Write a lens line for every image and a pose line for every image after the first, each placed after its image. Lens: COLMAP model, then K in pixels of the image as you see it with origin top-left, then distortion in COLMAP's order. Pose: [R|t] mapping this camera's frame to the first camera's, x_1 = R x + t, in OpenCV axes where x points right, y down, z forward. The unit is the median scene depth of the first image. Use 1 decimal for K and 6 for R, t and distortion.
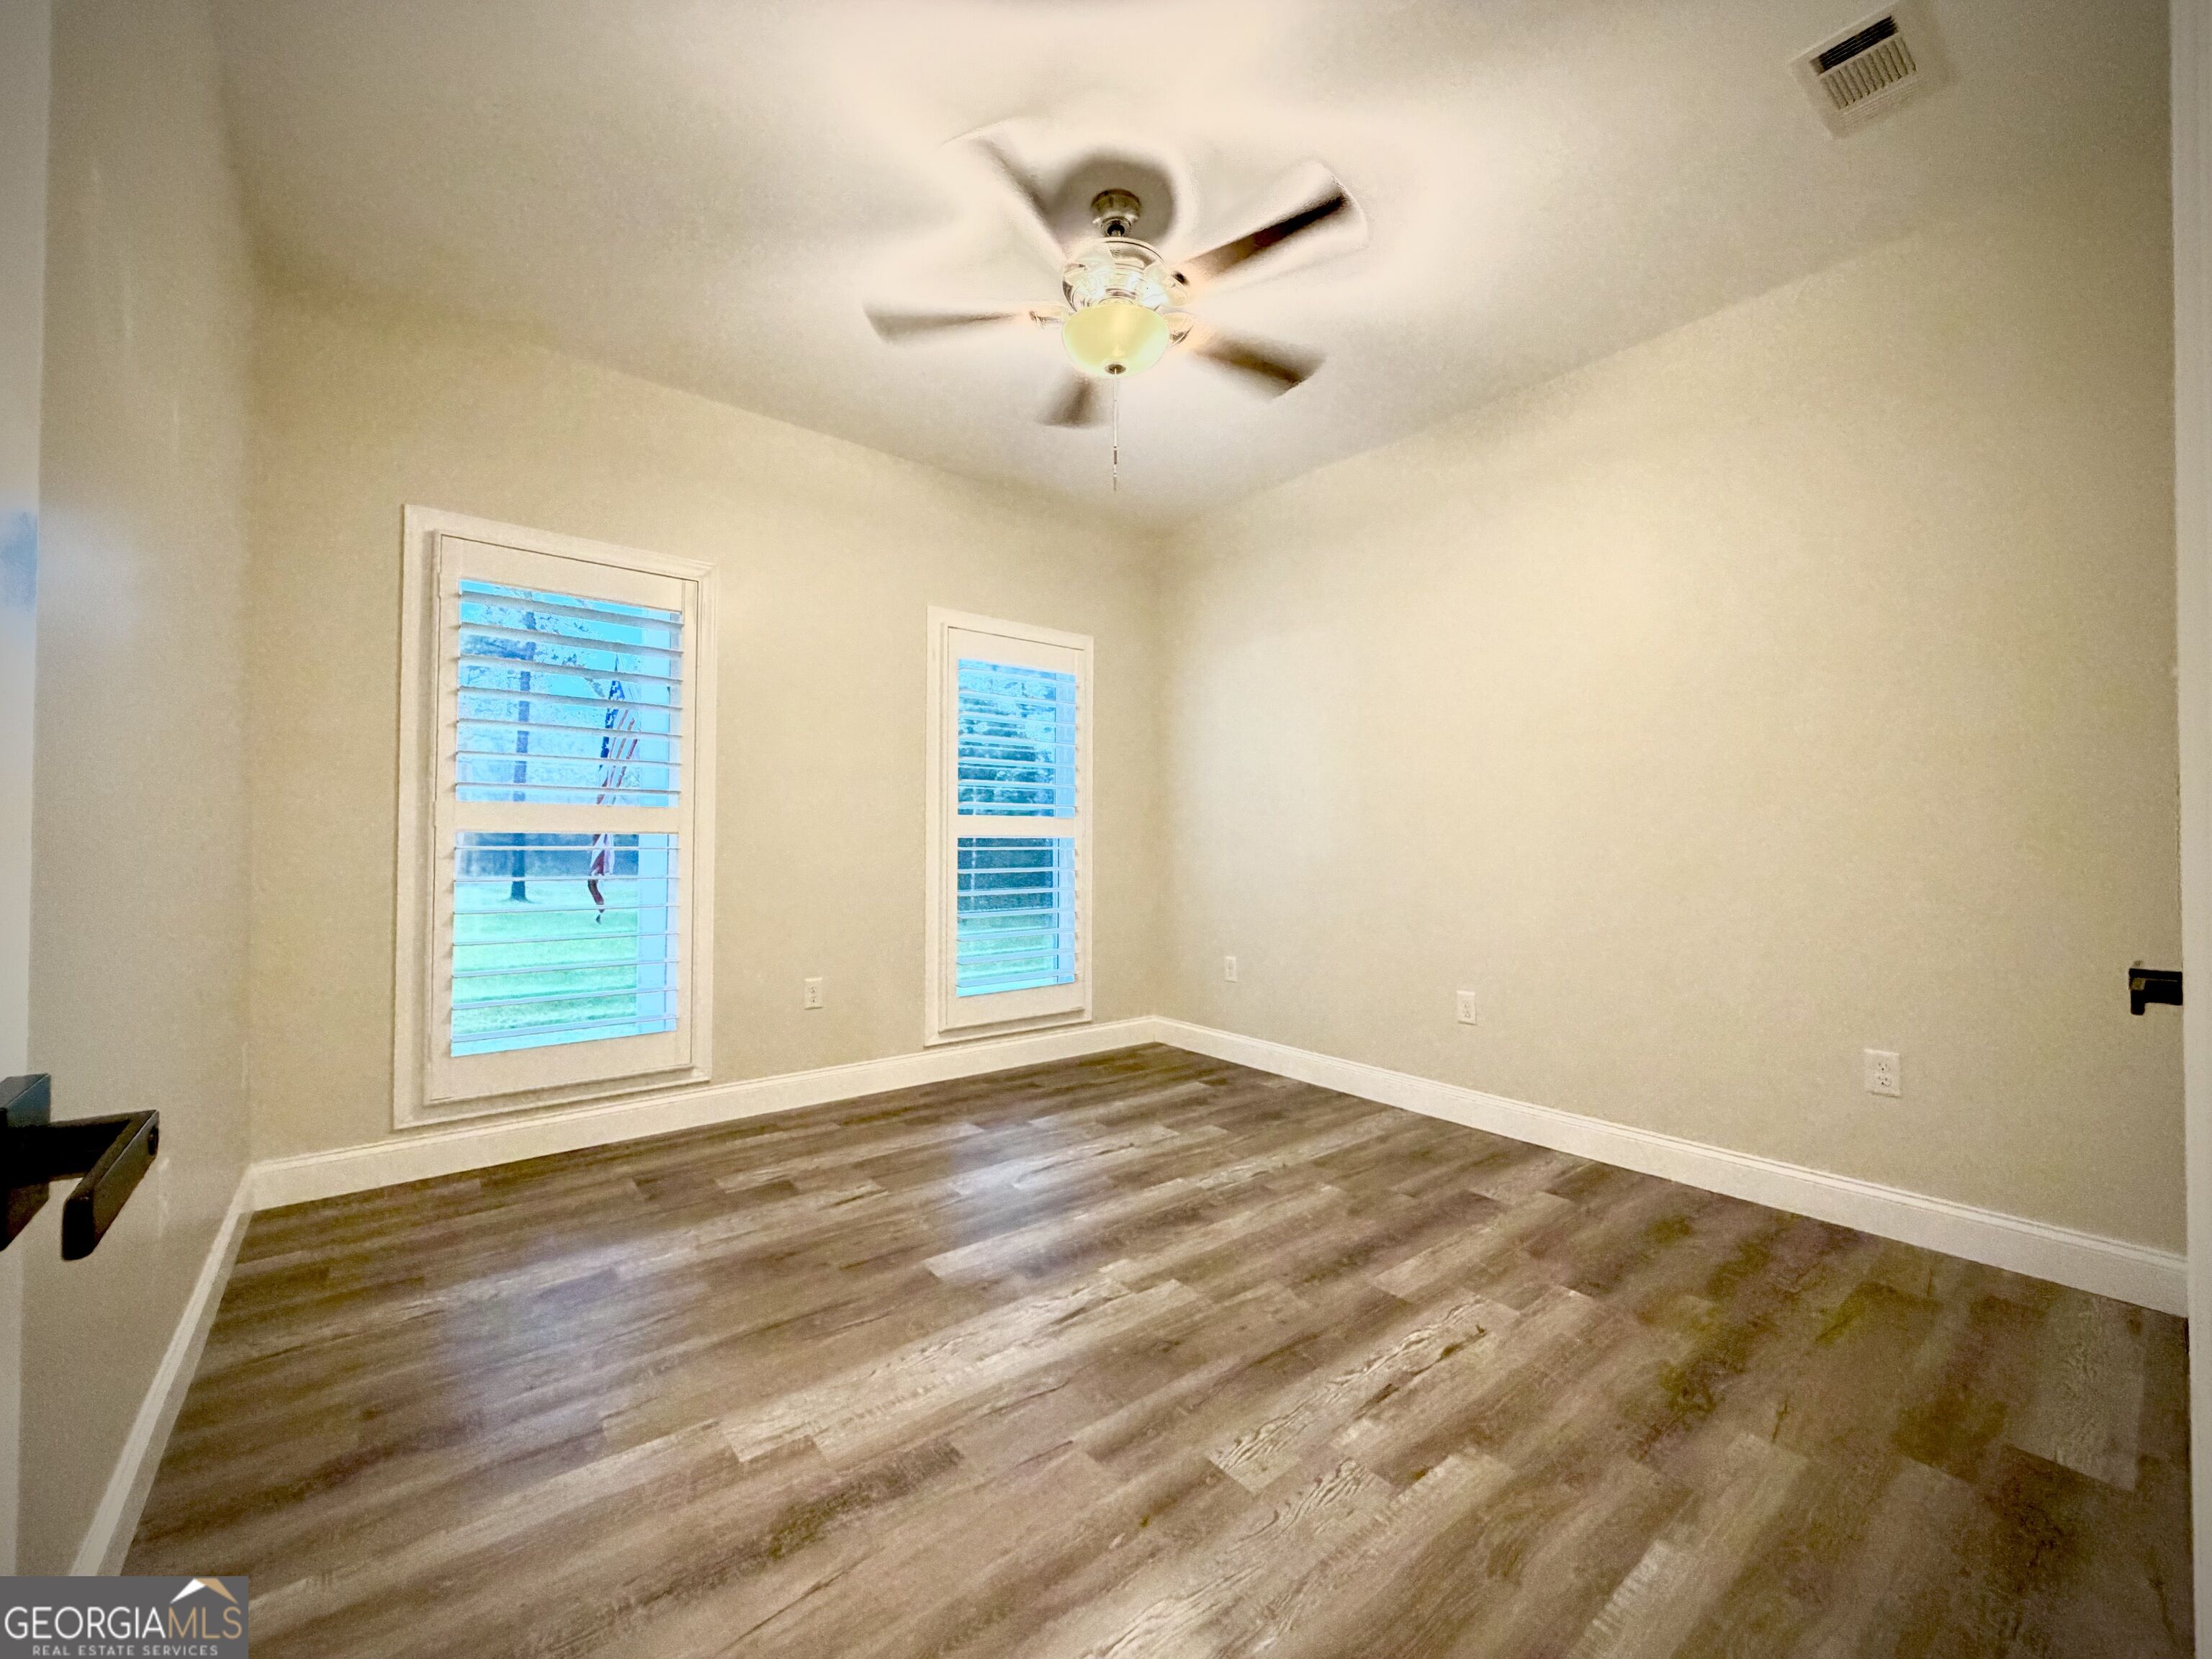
lens RADIAL K [[882.1, 0, 1102.1], [0, 882.1, 824.5], [0, 0, 1]] dist [-0.000643, 0.000392]
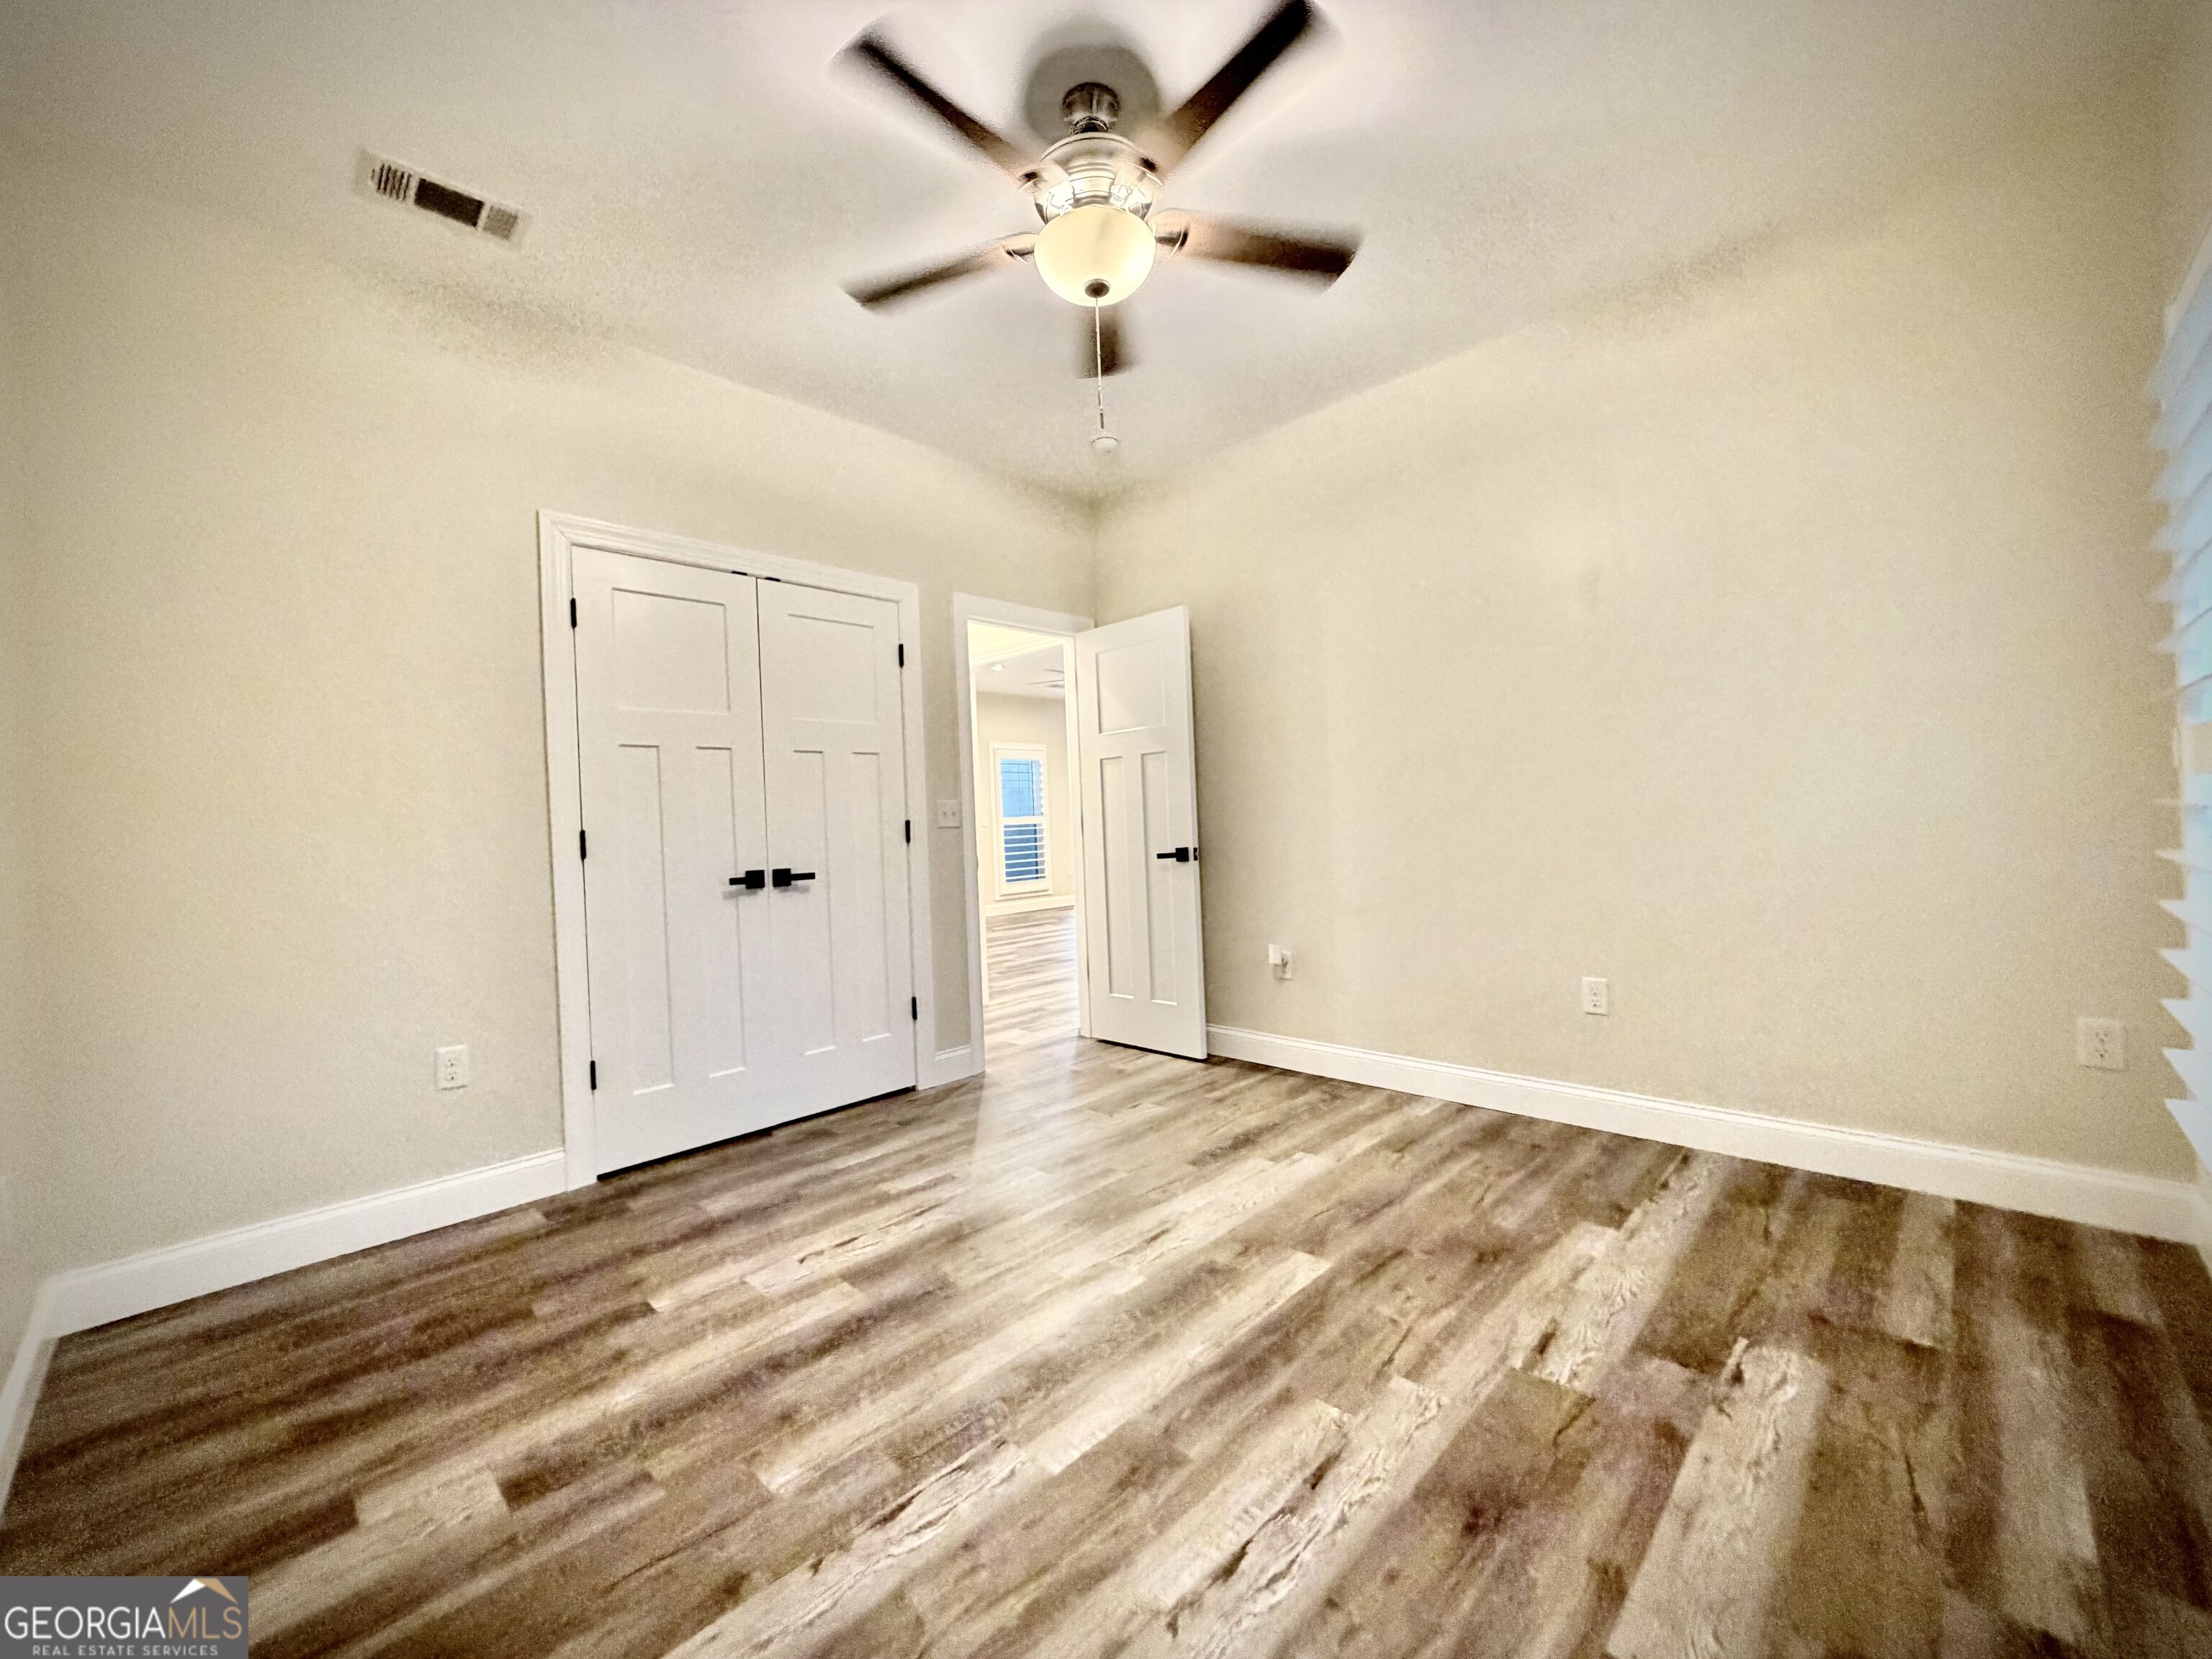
lens RADIAL K [[882.1, 0, 1102.1], [0, 882.1, 824.5], [0, 0, 1]] dist [-0.000643, 0.000392]
pose [[-0.992769, 0.037332, -0.114091, 0.132553], [0.039436, 0.999090, -0.016235, 0.031913], [0.113382, -0.020617, -0.993338, 1.936349]]
